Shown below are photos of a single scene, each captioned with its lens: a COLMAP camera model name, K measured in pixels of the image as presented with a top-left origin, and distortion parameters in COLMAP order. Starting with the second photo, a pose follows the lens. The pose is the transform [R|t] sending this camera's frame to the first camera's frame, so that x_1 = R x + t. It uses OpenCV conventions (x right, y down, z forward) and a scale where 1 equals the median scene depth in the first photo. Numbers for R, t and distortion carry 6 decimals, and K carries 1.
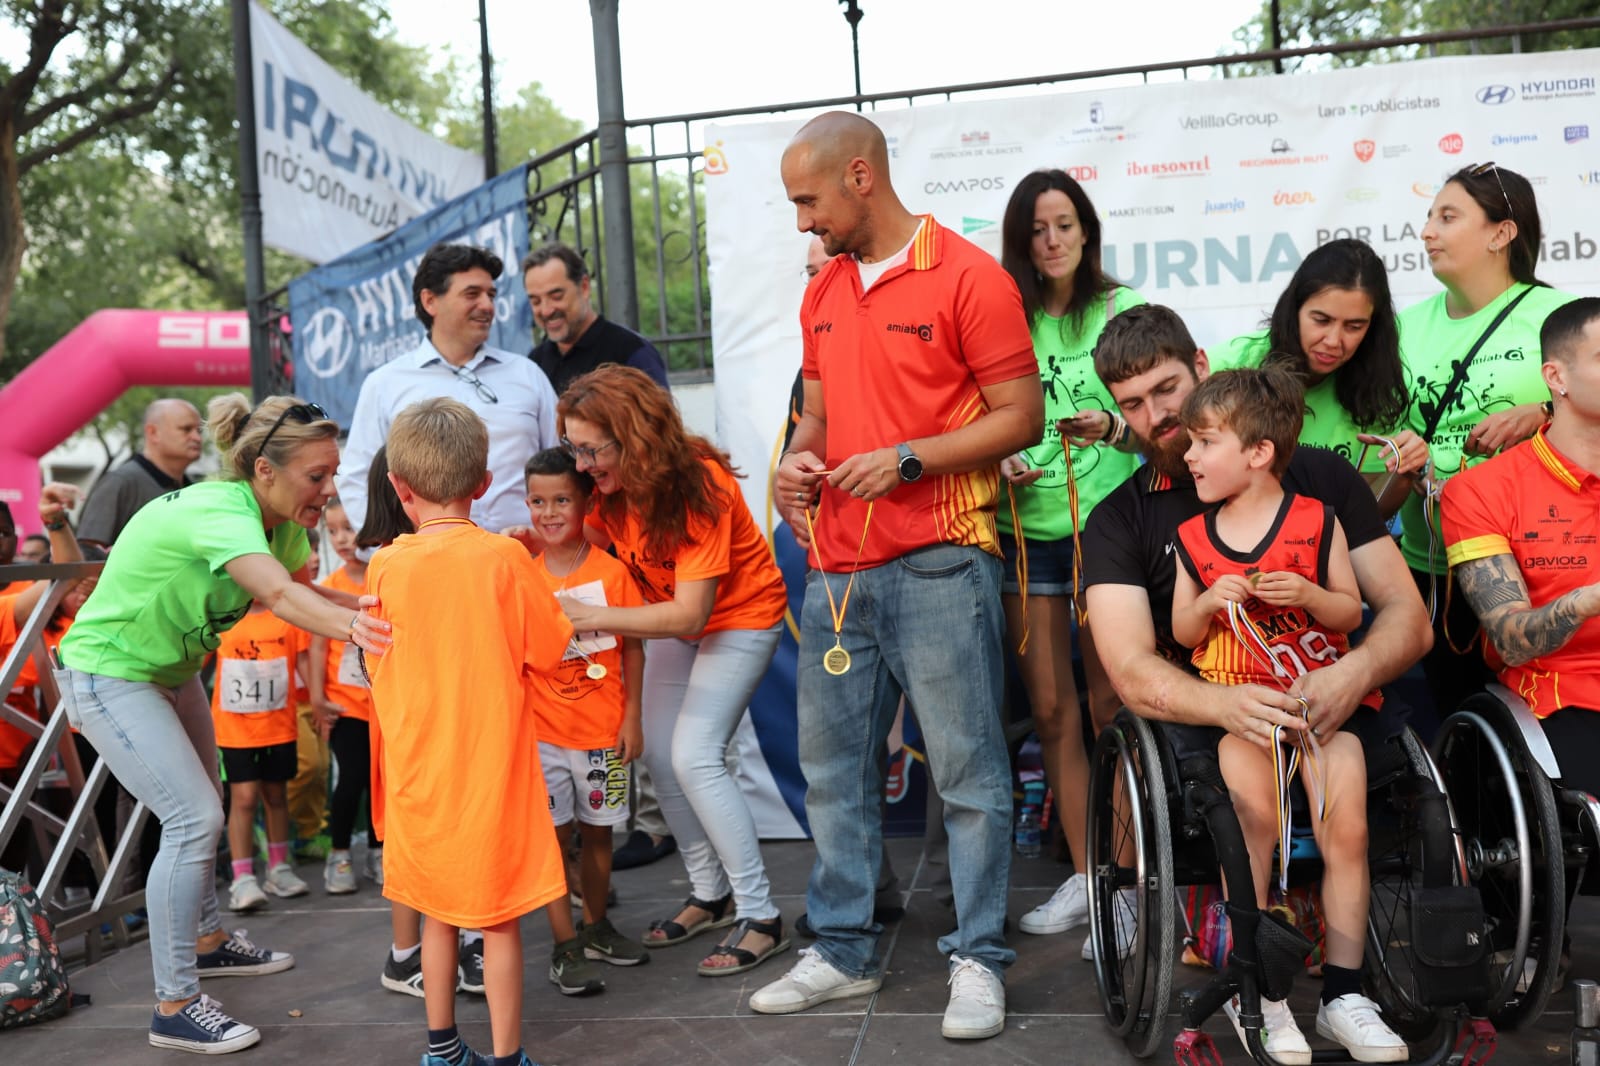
lens RADIAL K [[1617.5, 0, 801.7], [0, 1617.5, 581.0], [0, 0, 1]] dist [-0.019370, -0.000865]
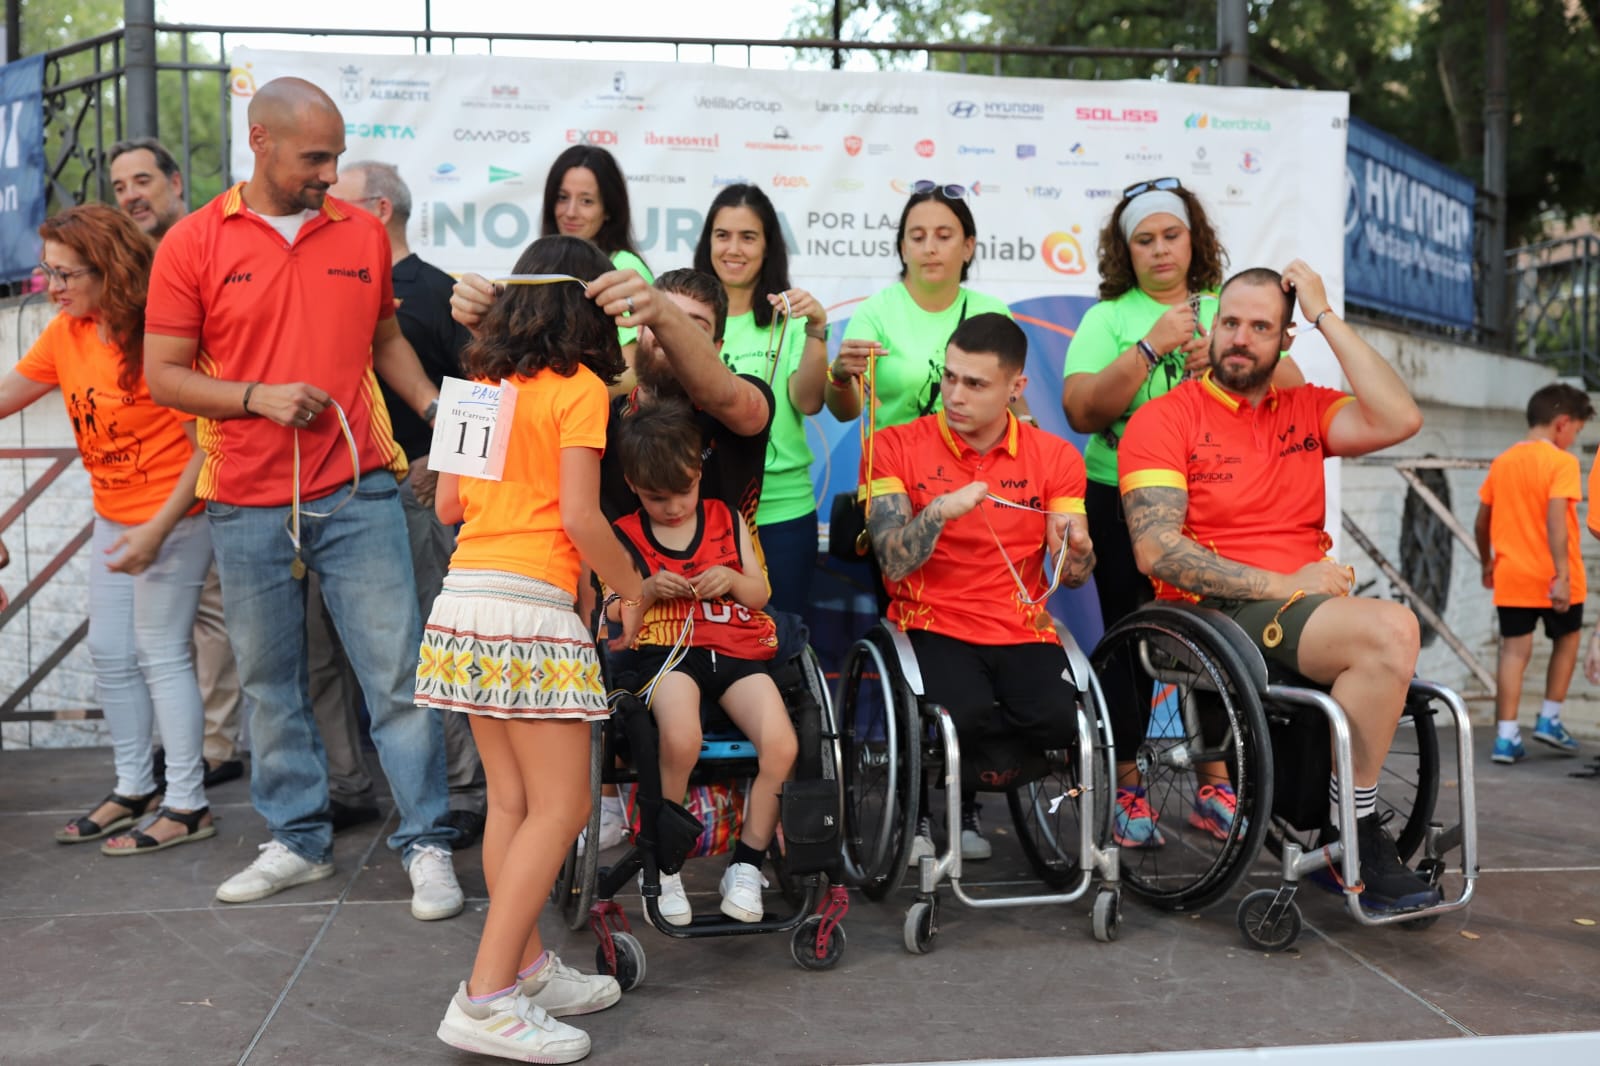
lens RADIAL K [[1543.1, 0, 792.8], [0, 1543.1, 561.7], [0, 0, 1]] dist [0.011096, -0.024724]
pose [[0.958236, 0.039163, 0.283283, 0.013590], [-0.048367, 0.998502, 0.025565, -0.001672], [-0.281857, -0.038199, 0.958696, -0.036006]]
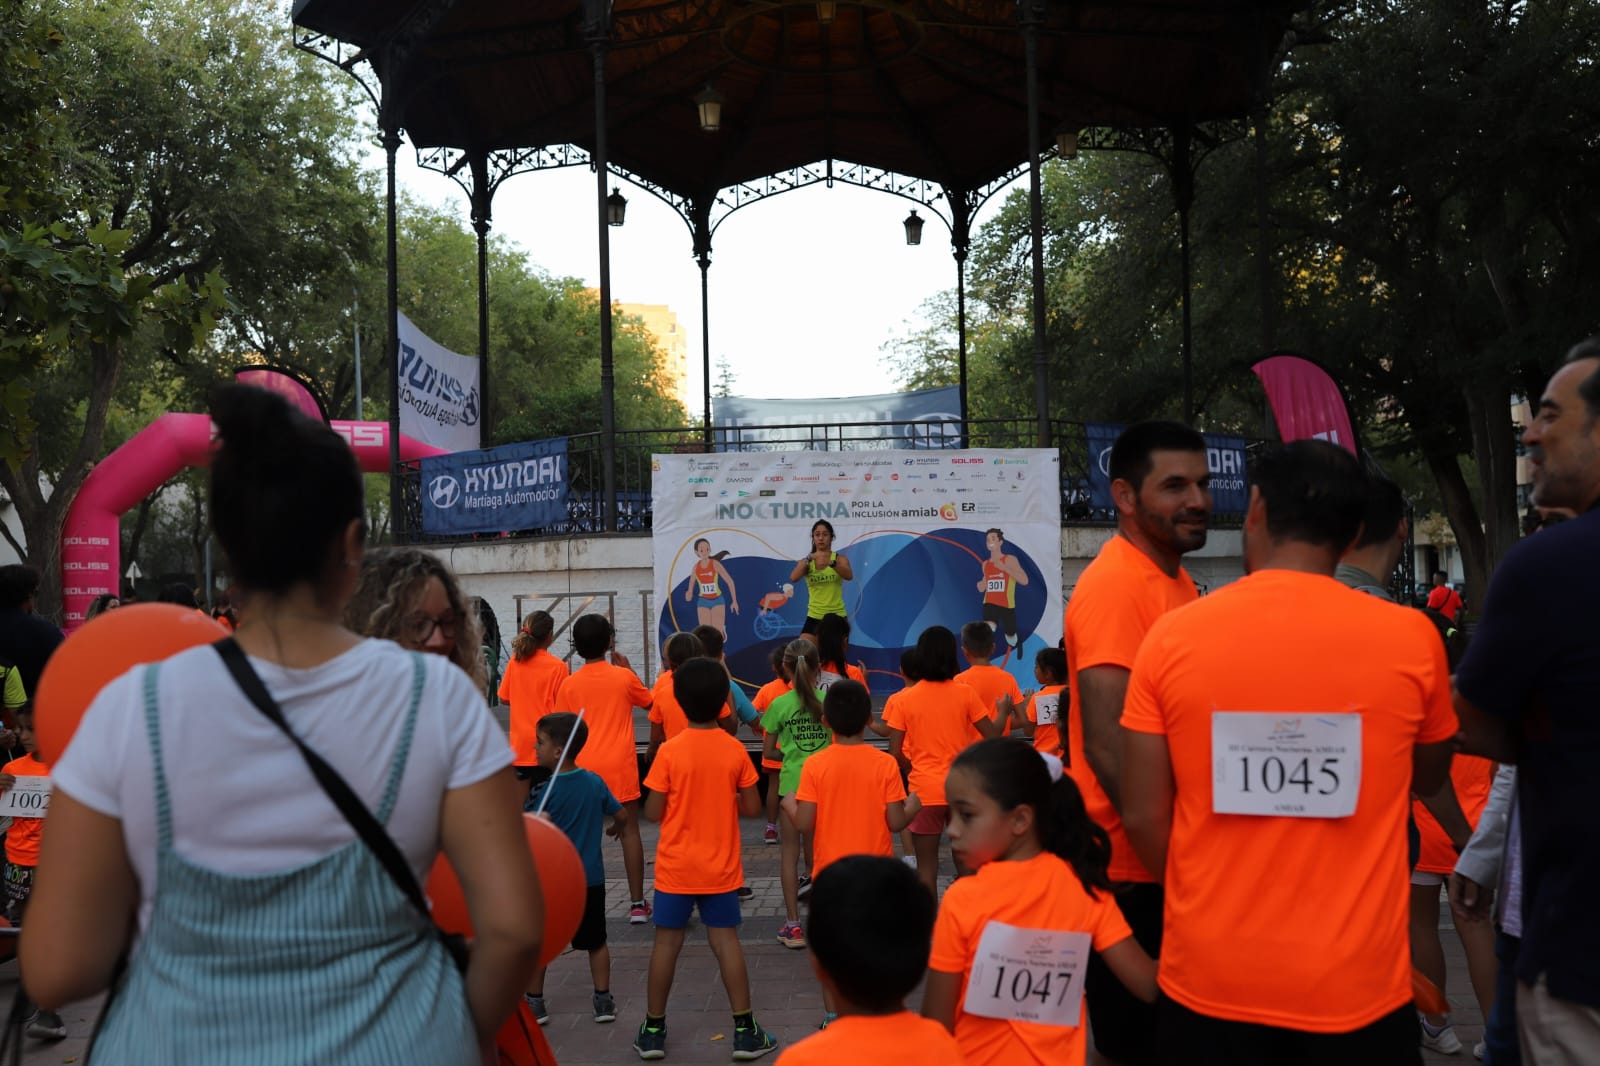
lens RADIAL K [[1617.5, 0, 801.7], [0, 1617.5, 581.0], [0, 0, 1]] dist [-0.019370, -0.000865]
pose [[0.993523, 0.038039, 0.107078, -0.103299], [-0.034167, 0.998702, -0.037769, 0.054277], [-0.108375, 0.033866, 0.993533, -2.055653]]
